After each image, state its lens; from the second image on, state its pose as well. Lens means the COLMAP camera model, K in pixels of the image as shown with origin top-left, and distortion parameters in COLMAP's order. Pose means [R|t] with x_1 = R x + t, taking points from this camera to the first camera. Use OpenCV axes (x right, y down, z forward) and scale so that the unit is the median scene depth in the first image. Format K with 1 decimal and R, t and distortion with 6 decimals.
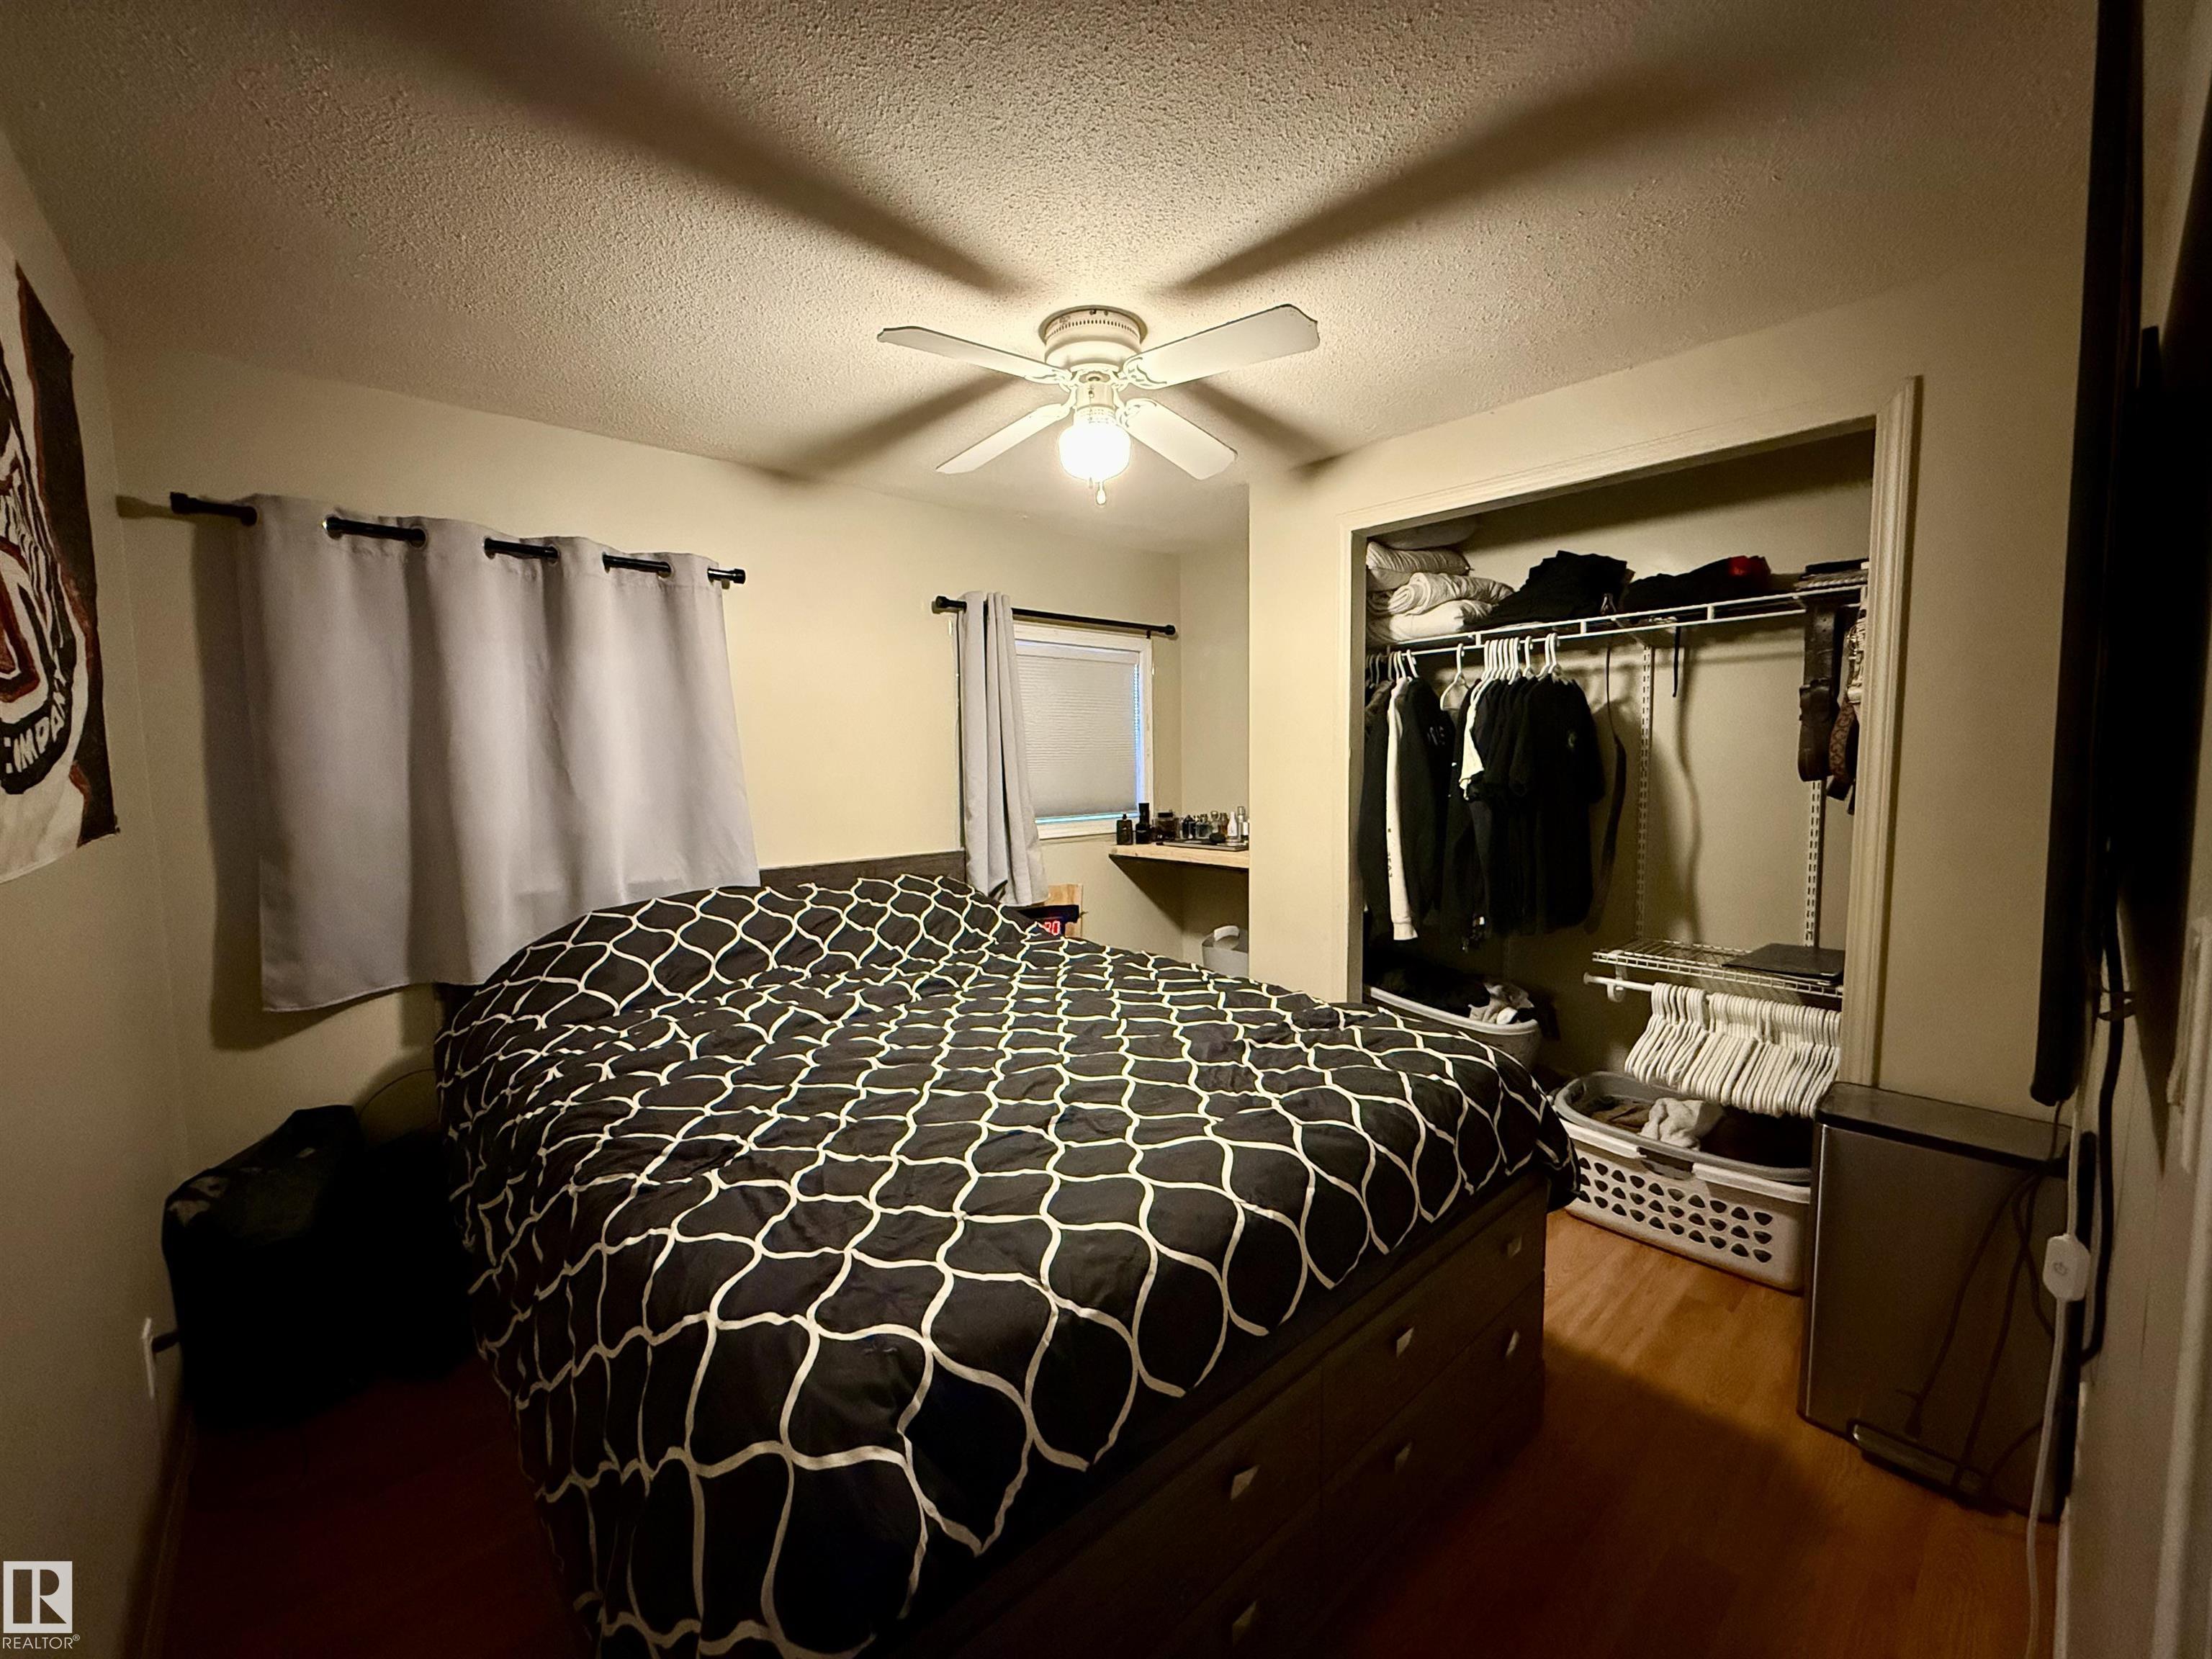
lens RADIAL K [[879.0, 0, 1100.0], [0, 879.0, 828.8], [0, 0, 1]] dist [-0.000526, 0.000054]
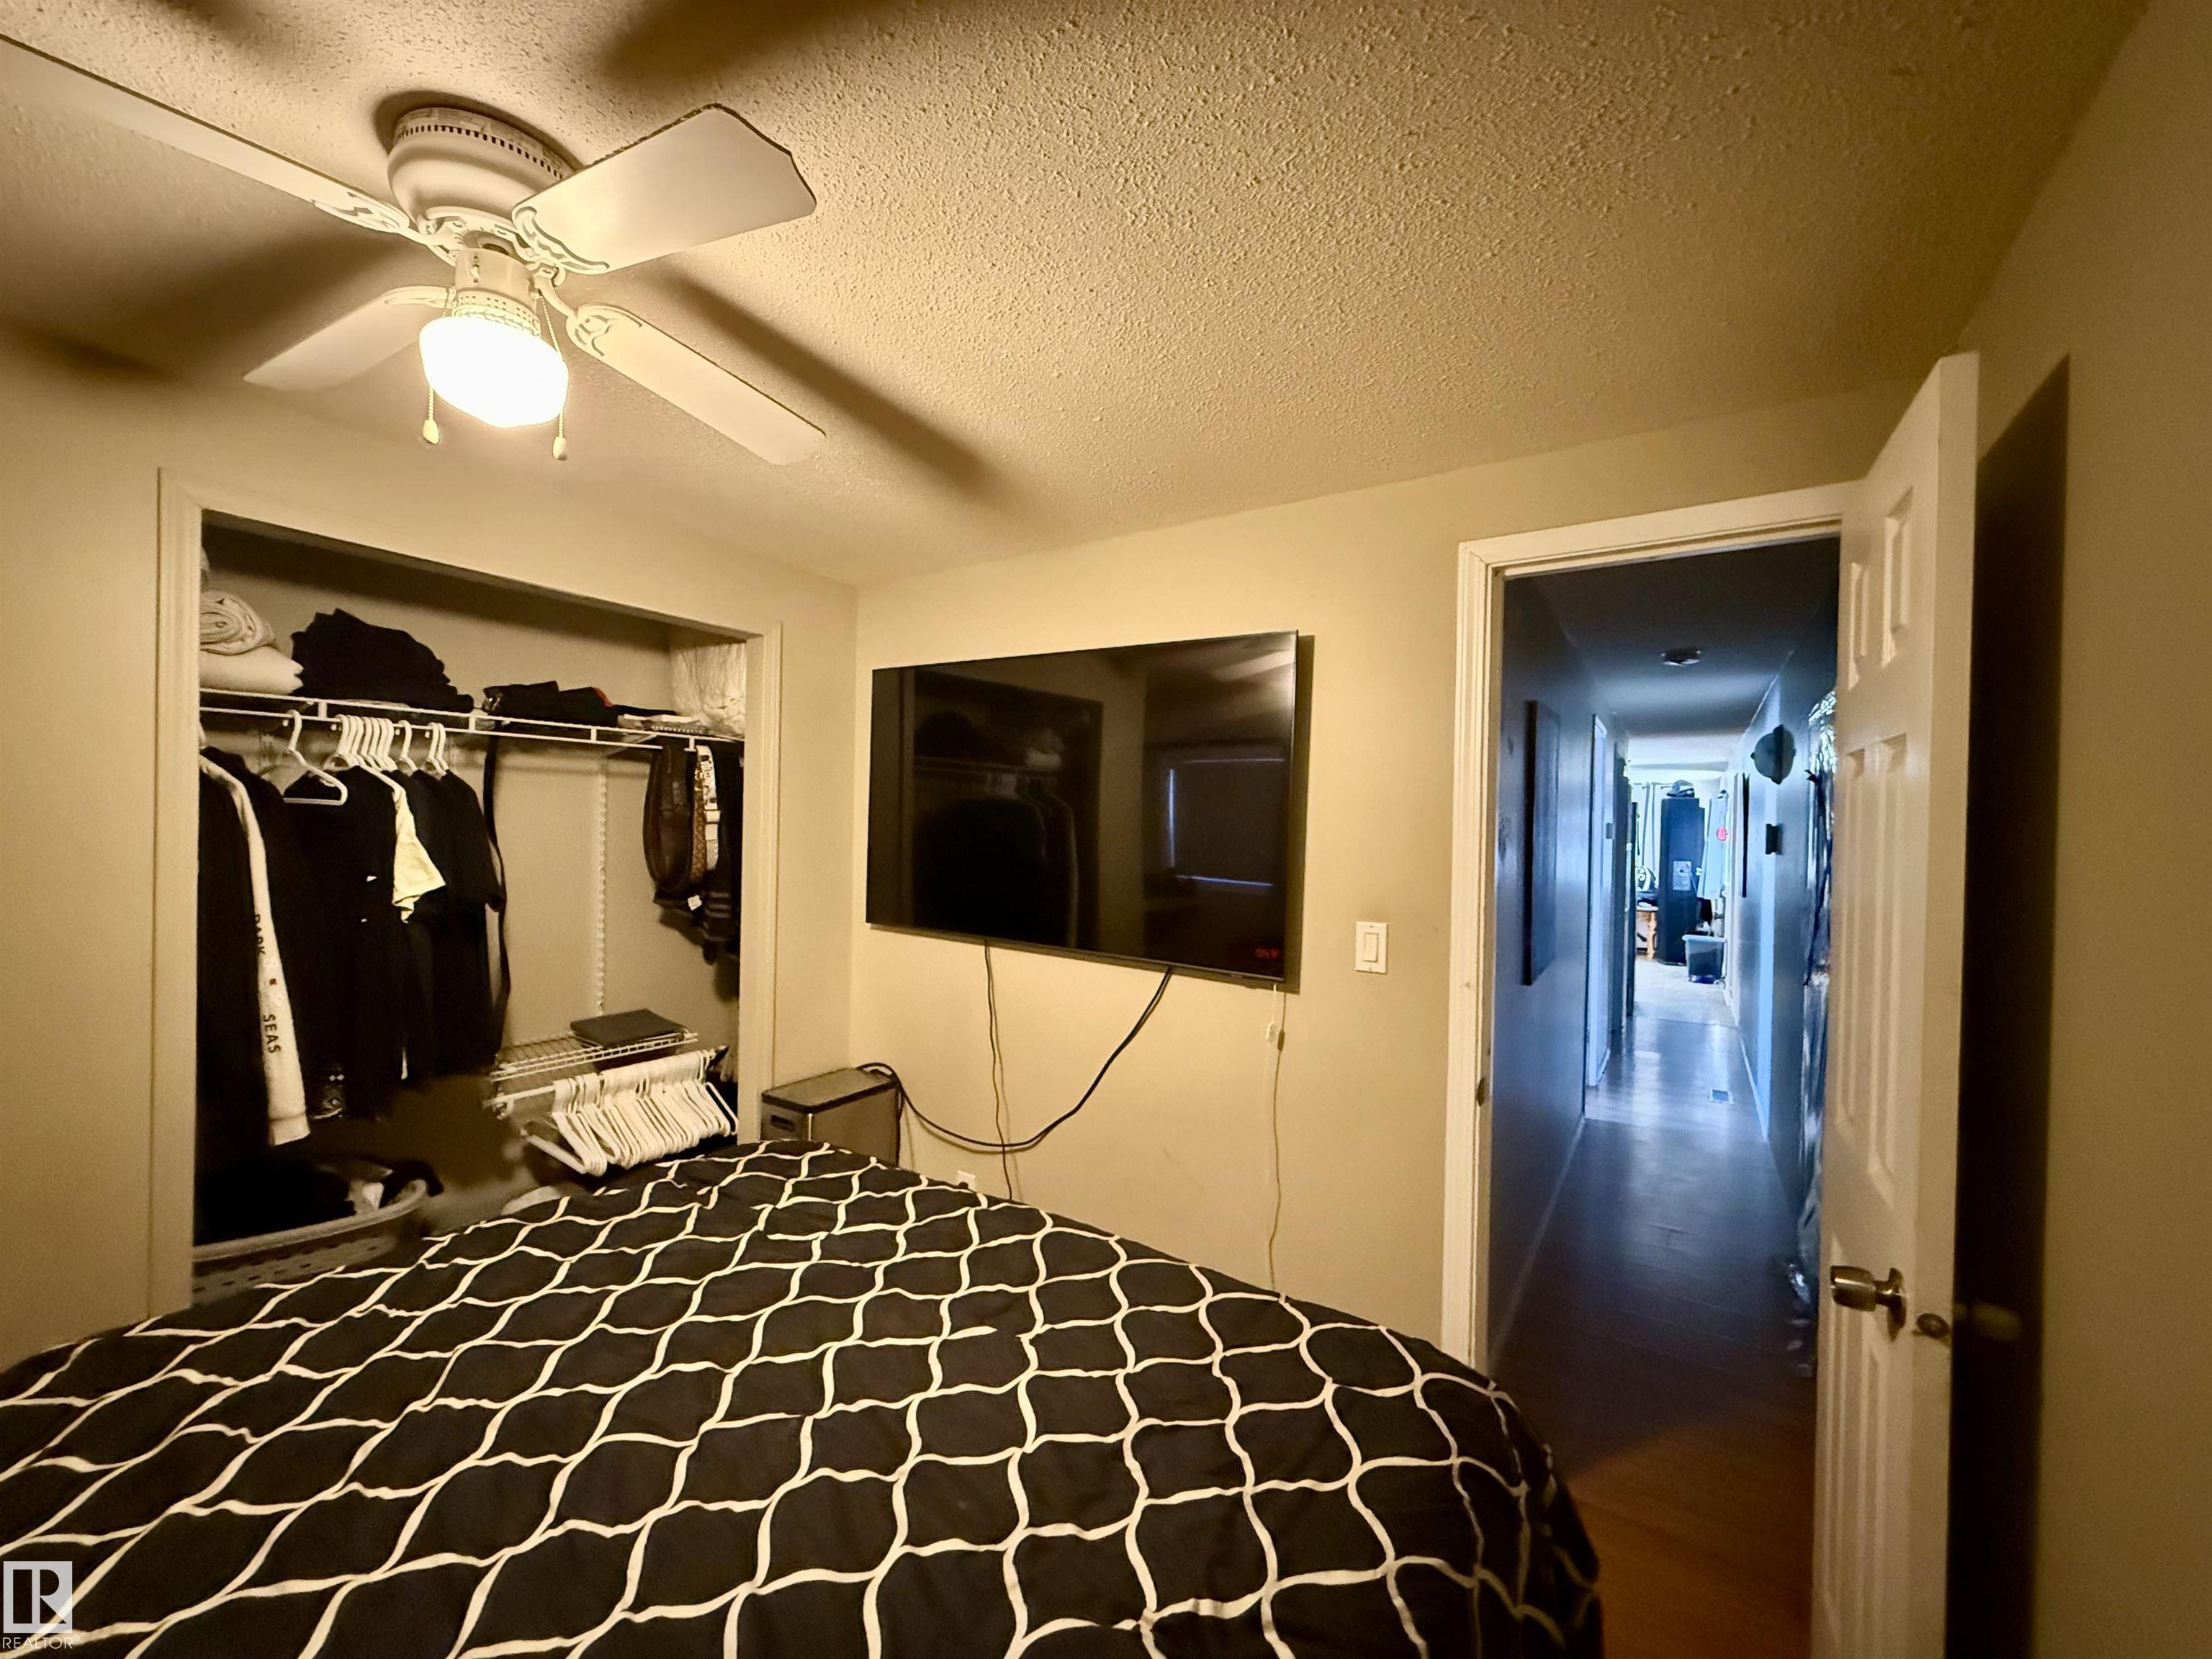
lens RADIAL K [[879.0, 0, 1100.9], [0, 879.0, 834.6], [0, 0, 1]] dist [-0.000526, 0.000054]
pose [[-0.257867, -0.001428, 0.966179, -0.469574], [0.059606, 0.998071, 0.017383, -0.083522], [-0.964340, 0.062072, -0.257285, 0.566070]]
